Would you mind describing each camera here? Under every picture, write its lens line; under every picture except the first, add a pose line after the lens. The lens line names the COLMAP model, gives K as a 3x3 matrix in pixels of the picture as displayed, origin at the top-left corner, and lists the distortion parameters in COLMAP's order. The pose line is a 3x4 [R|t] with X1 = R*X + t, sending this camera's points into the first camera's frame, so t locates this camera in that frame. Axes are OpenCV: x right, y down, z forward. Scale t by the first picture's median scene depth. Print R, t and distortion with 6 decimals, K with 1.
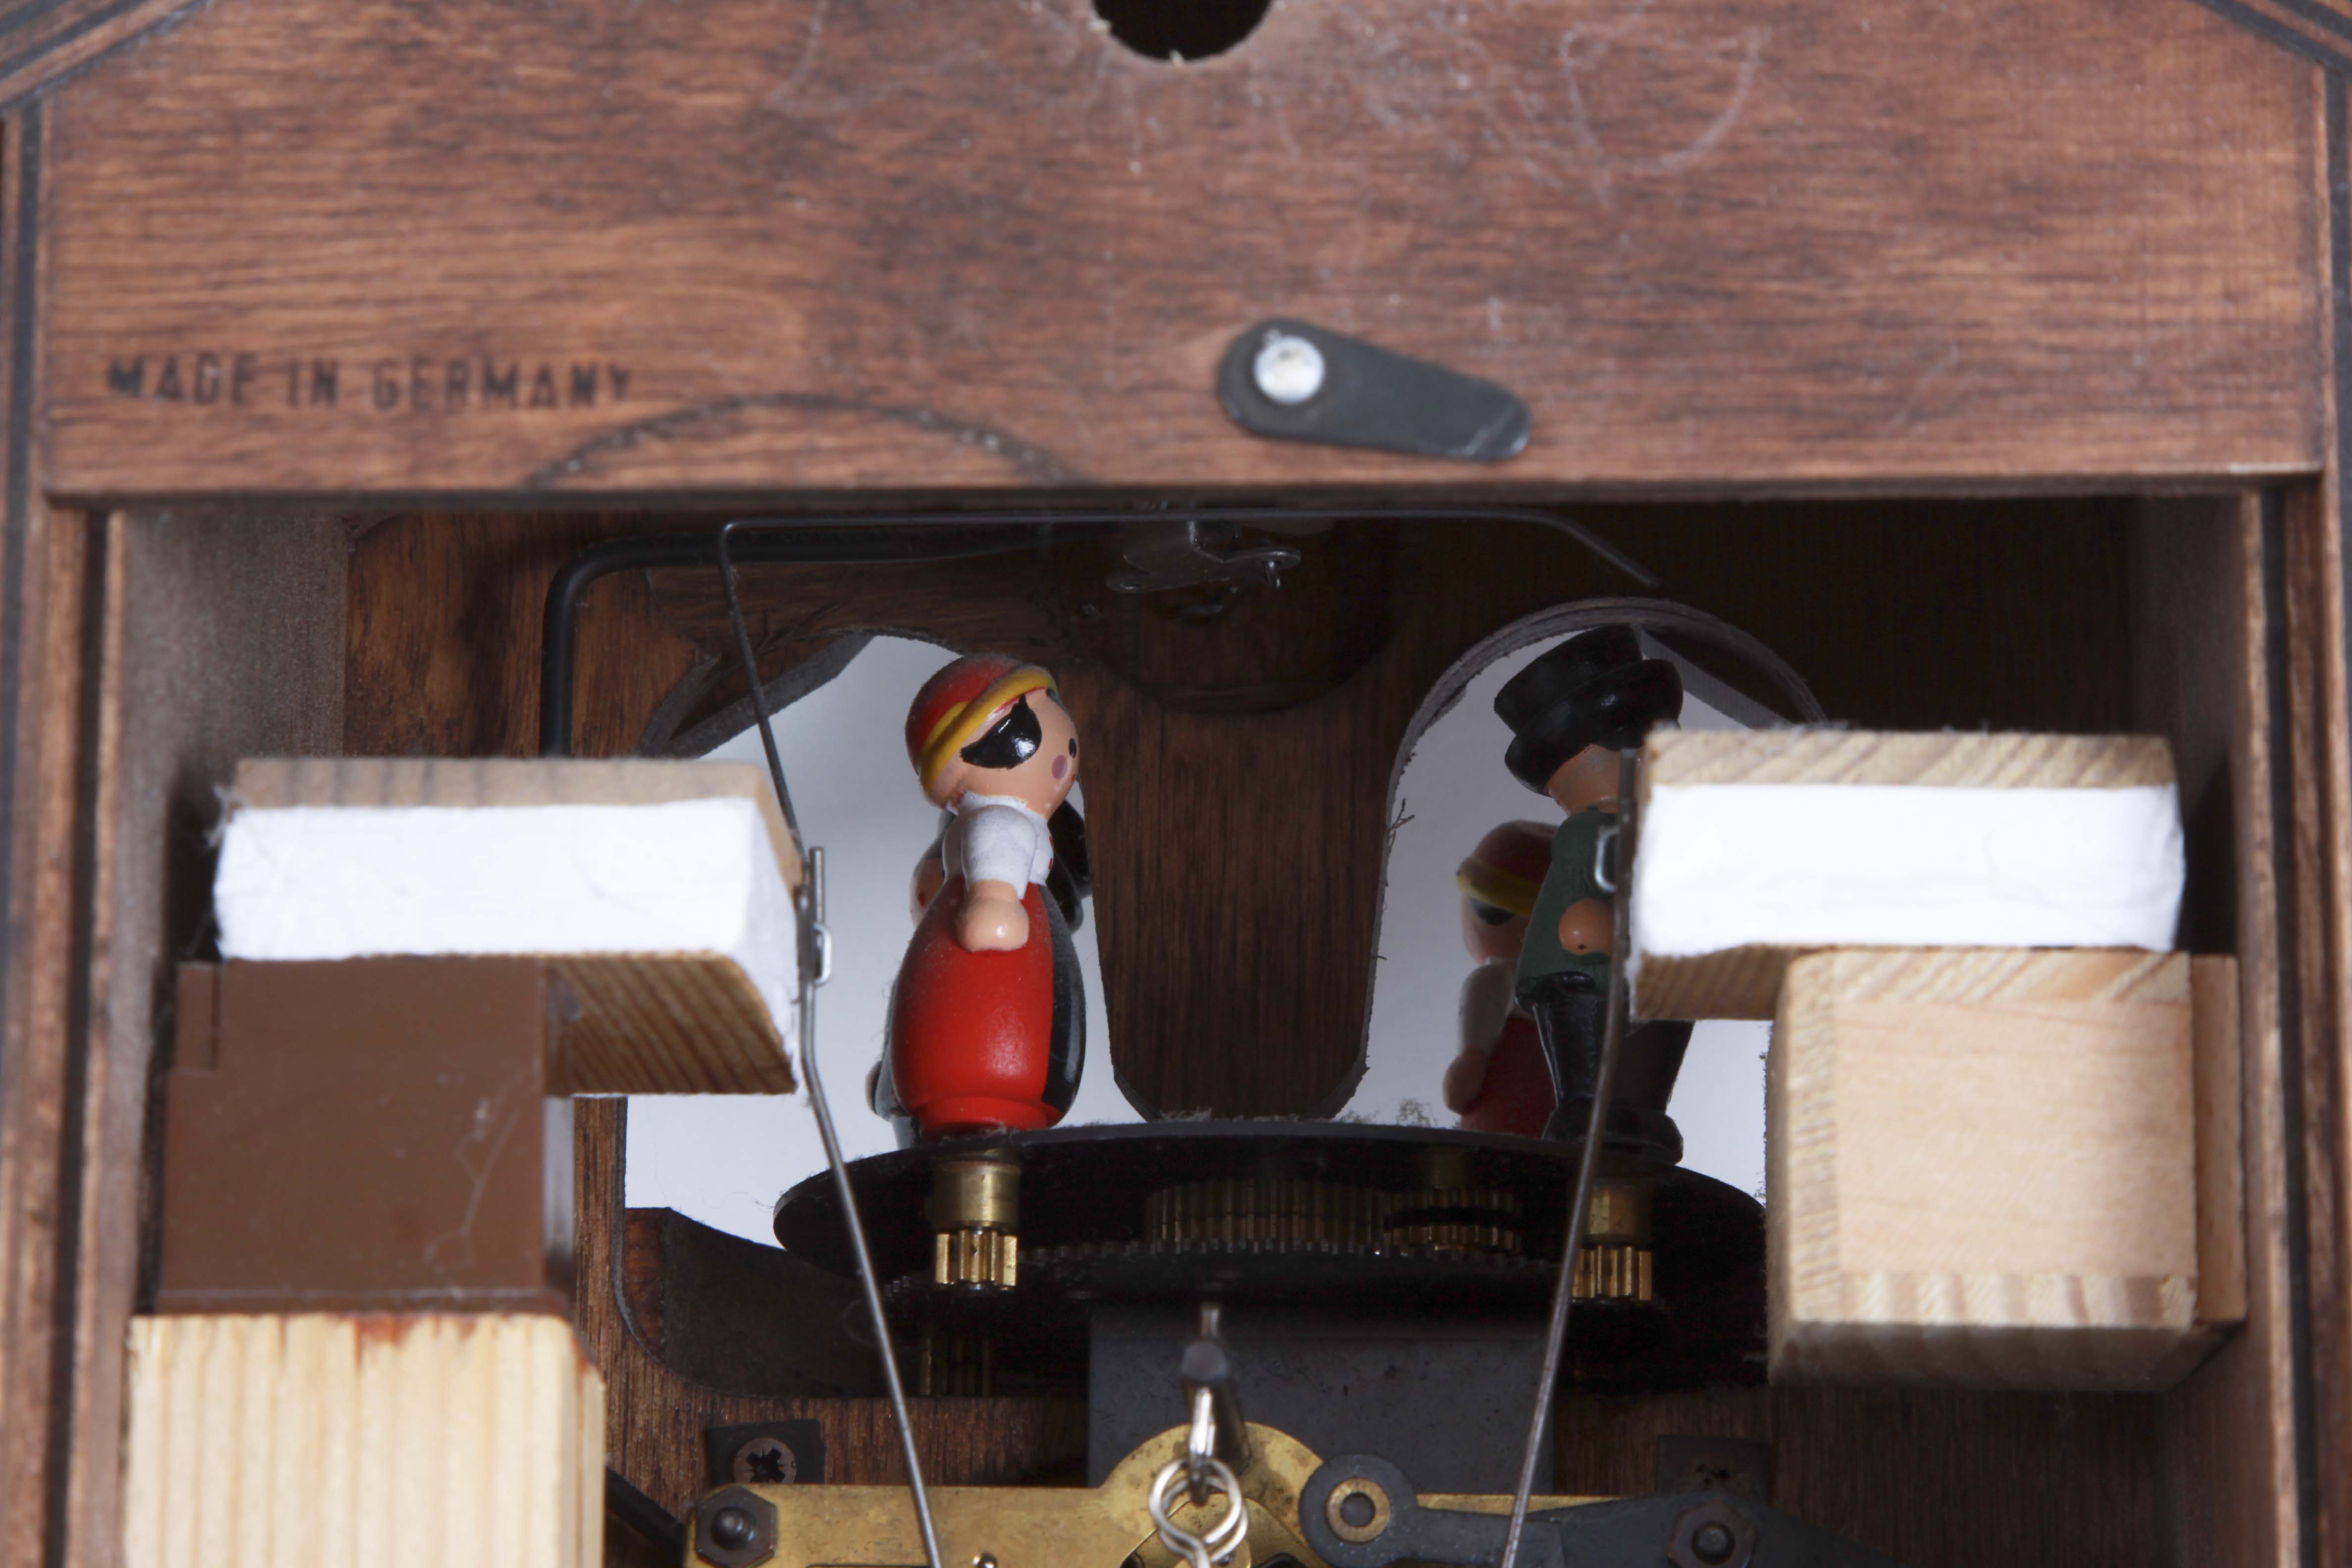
lens RADIAL K [[9197.3, 0, 1196.0], [0, 9197.3, 639.3], [0, 0, 1]] dist [0.334115, 0.000000]
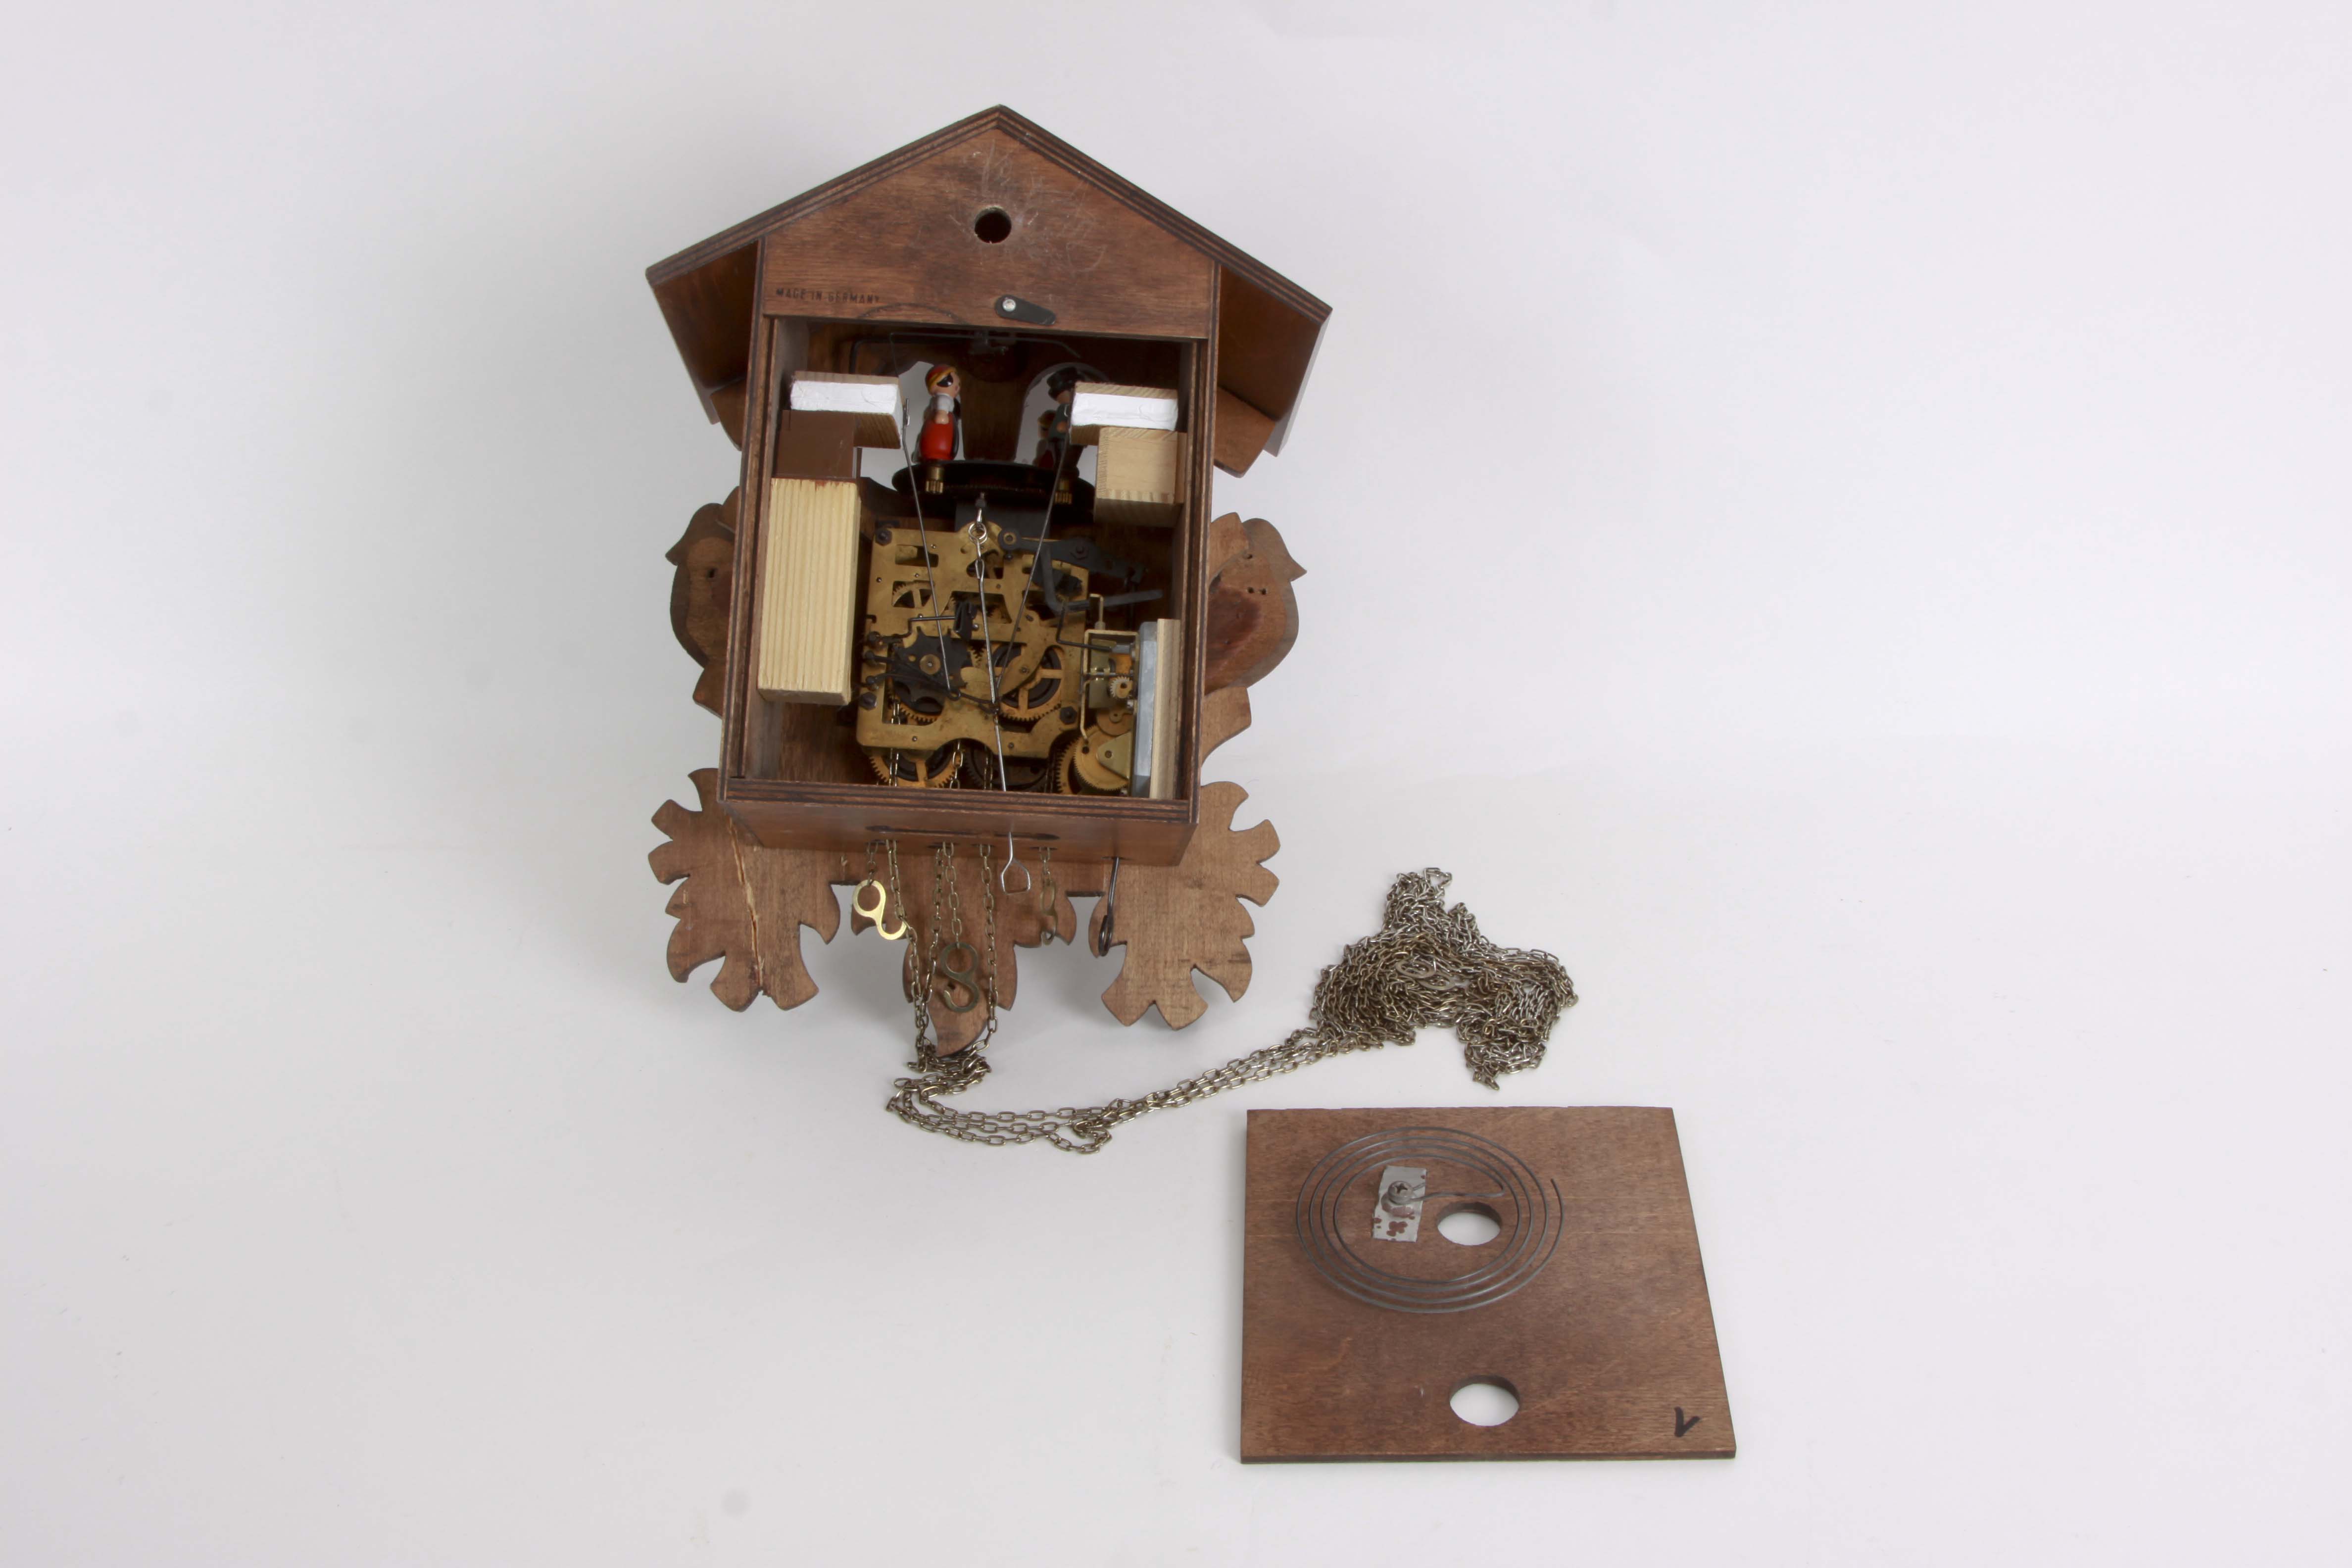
lens RADIAL K [[2584.4, 0, 1278.1], [0, 2584.4, 720.2], [0, 0, 1]] dist [-0.151314, 0.000000]
pose [[0.990809, 0.052375, 0.124716, -0.007821], [-0.065883, 0.992098, 0.106773, 0.036436], [-0.118138, -0.114008, 0.986431, -0.439973]]
